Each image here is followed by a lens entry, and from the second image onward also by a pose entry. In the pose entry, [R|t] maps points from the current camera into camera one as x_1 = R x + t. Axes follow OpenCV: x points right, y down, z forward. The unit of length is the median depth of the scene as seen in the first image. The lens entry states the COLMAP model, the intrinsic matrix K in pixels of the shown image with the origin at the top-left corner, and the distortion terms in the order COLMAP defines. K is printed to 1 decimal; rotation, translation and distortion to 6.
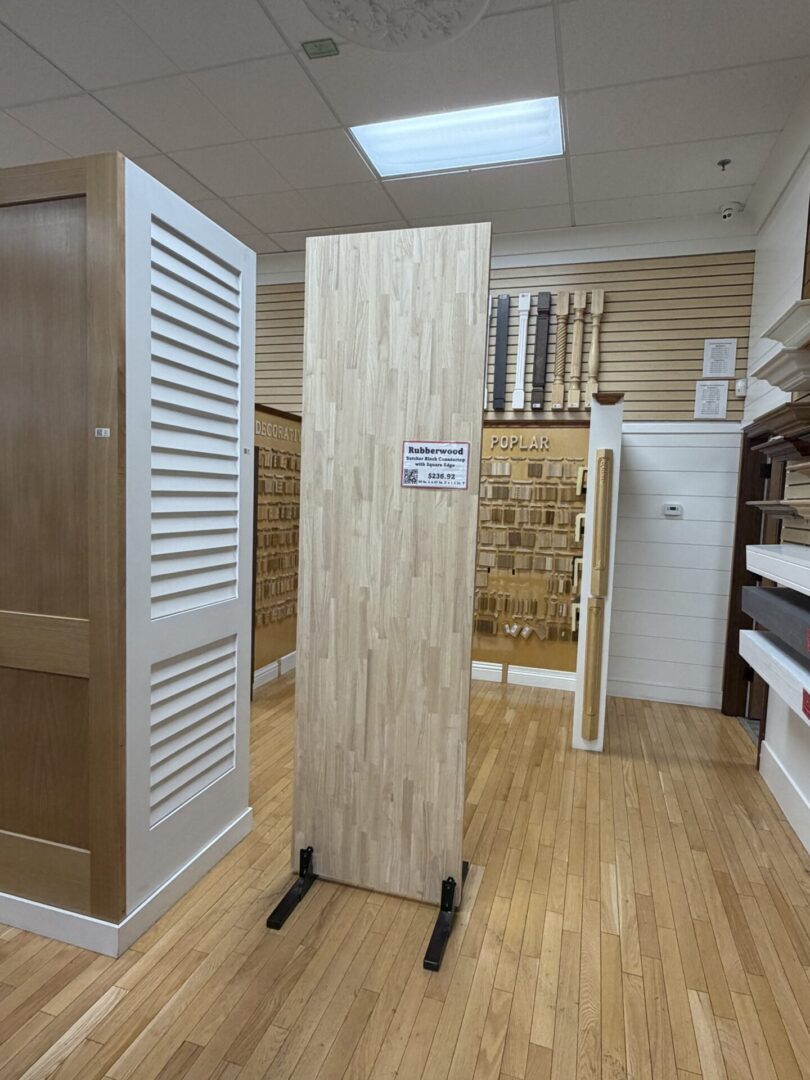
lens RADIAL K [[626.9, 0, 408.0], [0, 626.9, 542.9], [0, 0, 1]] dist [0.000020, -0.000895]
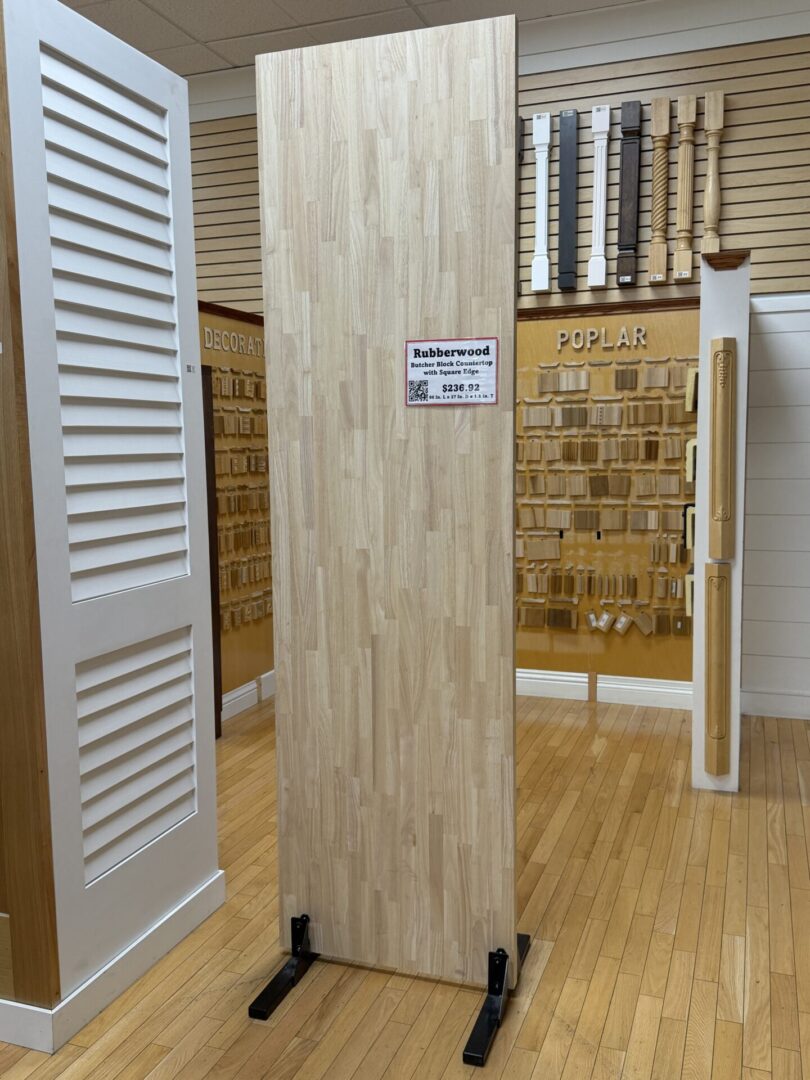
lens RADIAL K [[976.2, 0, 400.0], [0, 976.2, 547.2], [0, 0, 1]] dist [0.184811, -0.407420]
pose [[0.997229, -0.044437, -0.059671, 0.037306], [0.046382, 0.998424, 0.031607, 0.032006], [0.058172, -0.034287, 0.997718, -0.110853]]
